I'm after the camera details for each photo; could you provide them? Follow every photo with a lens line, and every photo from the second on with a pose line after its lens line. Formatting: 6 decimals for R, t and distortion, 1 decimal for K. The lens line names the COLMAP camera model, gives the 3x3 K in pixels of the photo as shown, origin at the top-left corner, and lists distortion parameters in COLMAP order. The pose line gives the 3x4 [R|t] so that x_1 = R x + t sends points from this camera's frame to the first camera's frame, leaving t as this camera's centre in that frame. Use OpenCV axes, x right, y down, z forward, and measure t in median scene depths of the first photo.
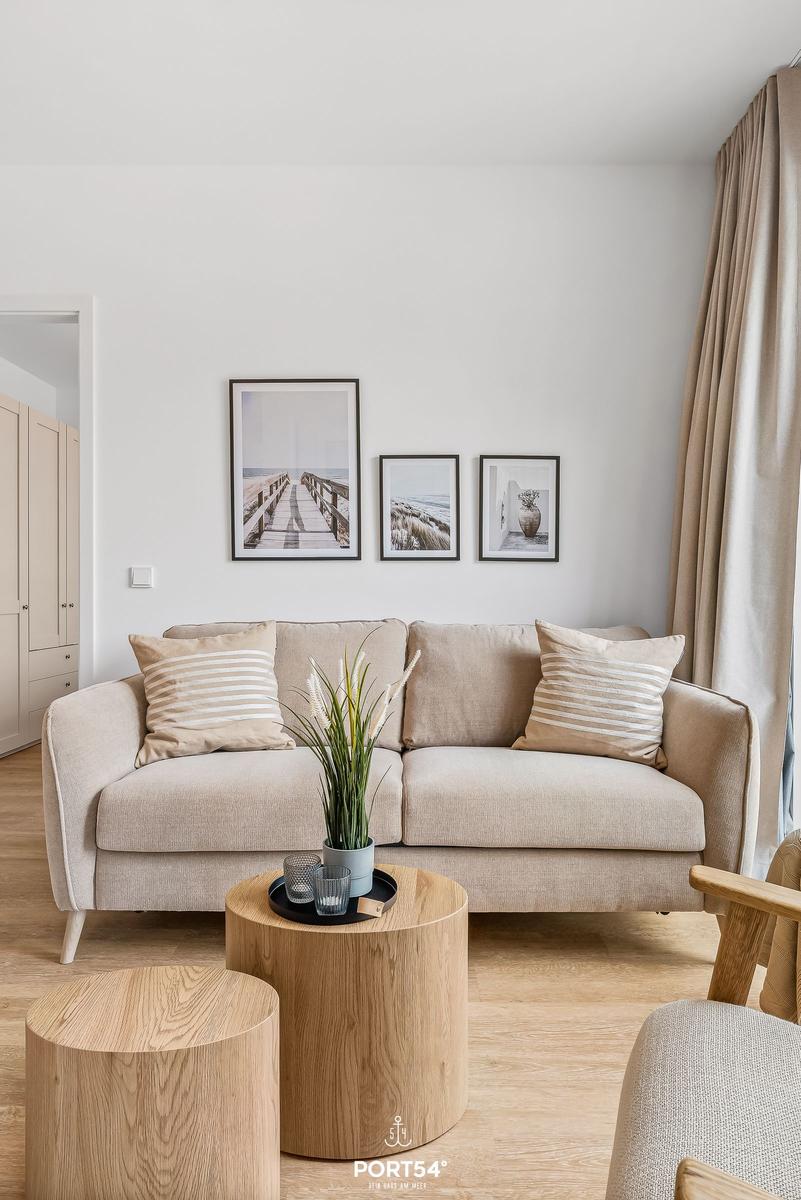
lens RADIAL K [[727.0, 0, 400.5], [0, 727.0, 600.0], [0, 0, 1]] dist [-0.001677, 0.000255]
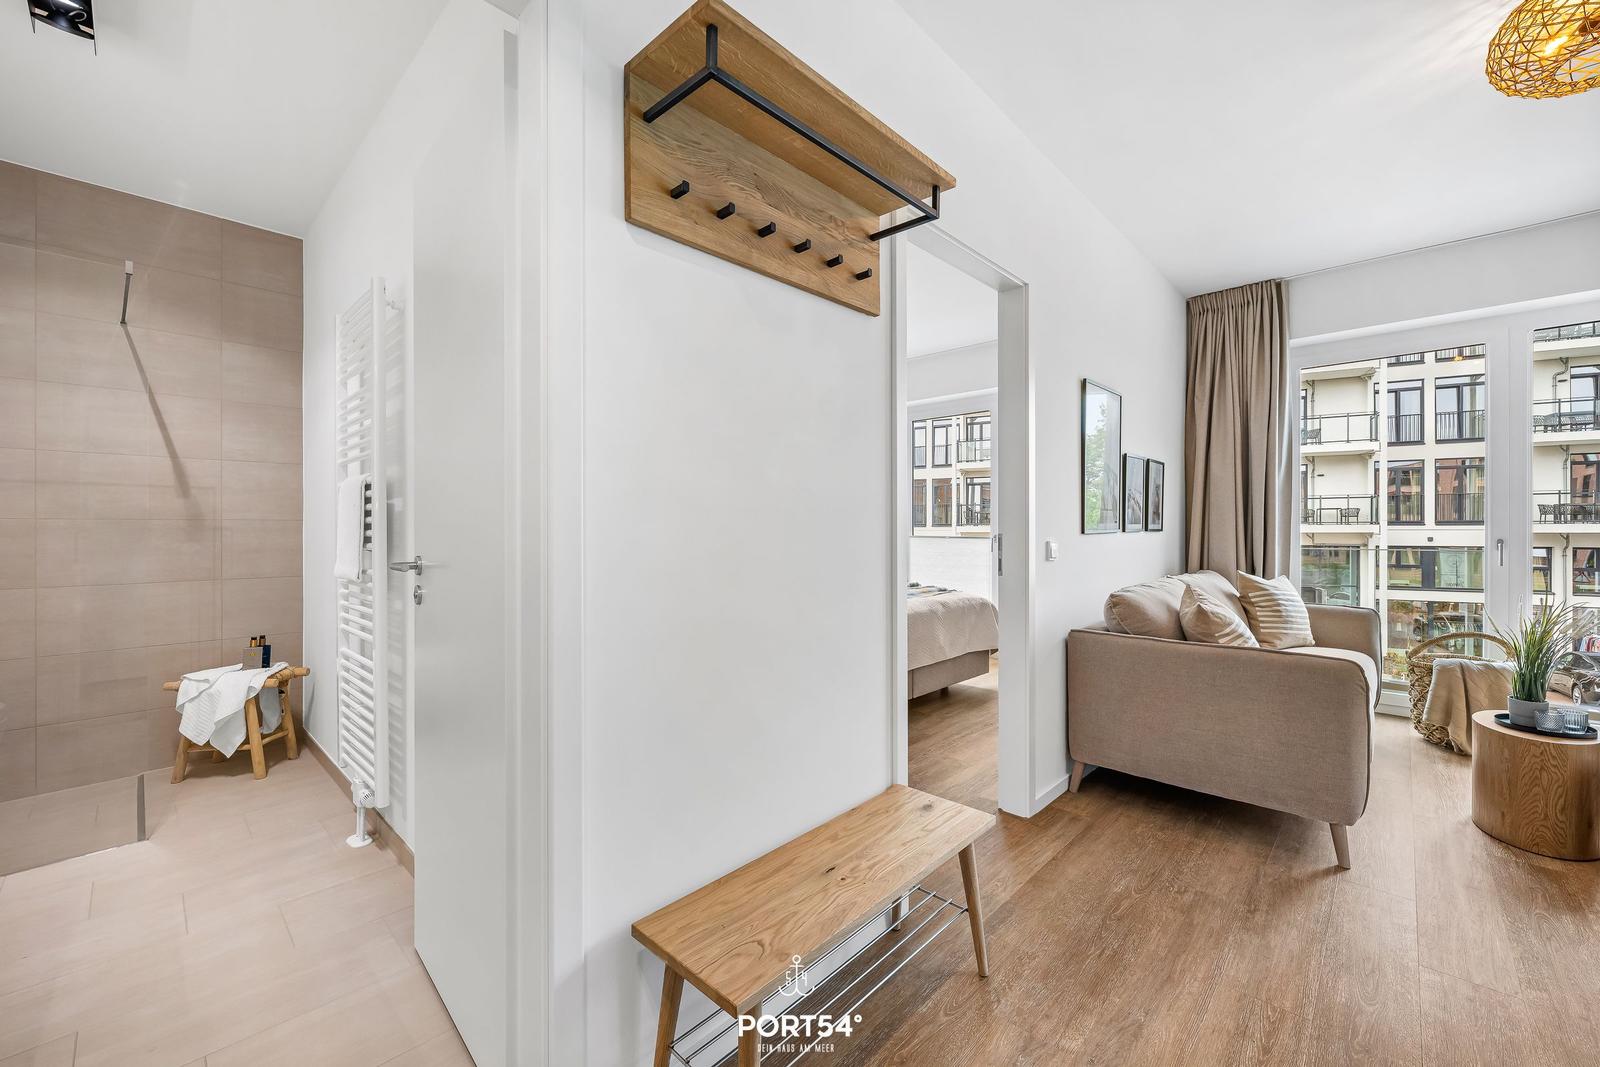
lens RADIAL K [[640.0, 0, 799.5], [0, 640.0, 526.4], [0, 0, 1]] dist [-0.001520, -0.000312]
pose [[0.684623, -0.007013, 0.728864, -1.301850], [0.010975, 0.999940, -0.000689, -0.069772], [-0.728815, 0.008471, 0.684658, 0.630909]]
